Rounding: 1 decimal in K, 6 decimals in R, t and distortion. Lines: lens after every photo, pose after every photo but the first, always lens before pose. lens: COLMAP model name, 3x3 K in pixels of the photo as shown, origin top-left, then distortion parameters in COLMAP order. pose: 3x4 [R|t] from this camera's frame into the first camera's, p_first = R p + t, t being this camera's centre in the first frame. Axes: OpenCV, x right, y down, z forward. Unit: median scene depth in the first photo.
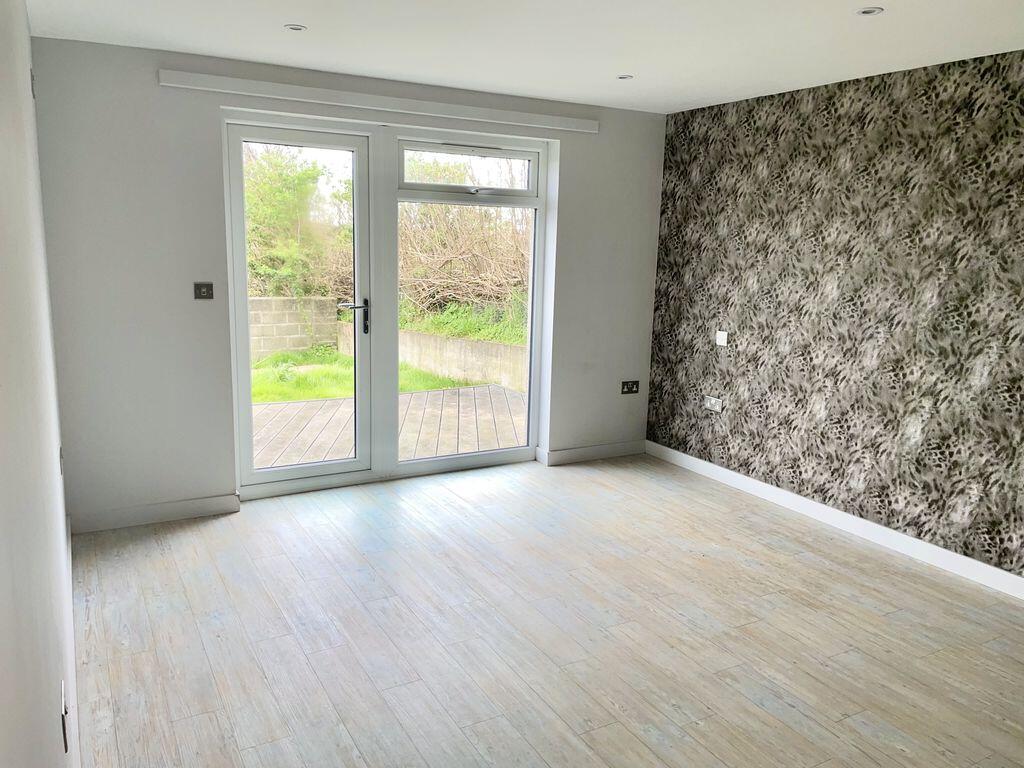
lens RADIAL K [[776.6, 0, 510.3], [0, 776.6, 374.0], [0, 0, 1]] dist [0.097154, -0.129409]
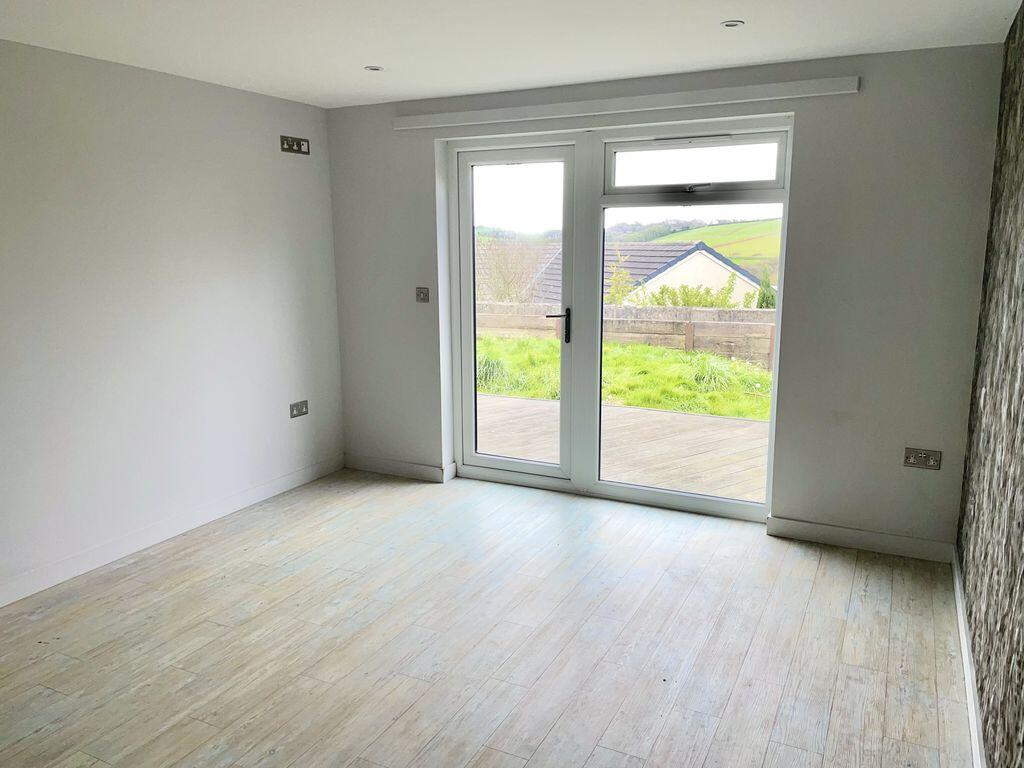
lens RADIAL K [[776.6, 0, 510.3], [0, 776.6, 374.0], [0, 0, 1]] dist [0.097154, -0.129409]
pose [[0.564178, 0.110791, -0.818186, 0.597532], [-0.127067, 0.990801, 0.046547, -0.049500], [0.815817, 0.077703, 0.573067, 0.376260]]
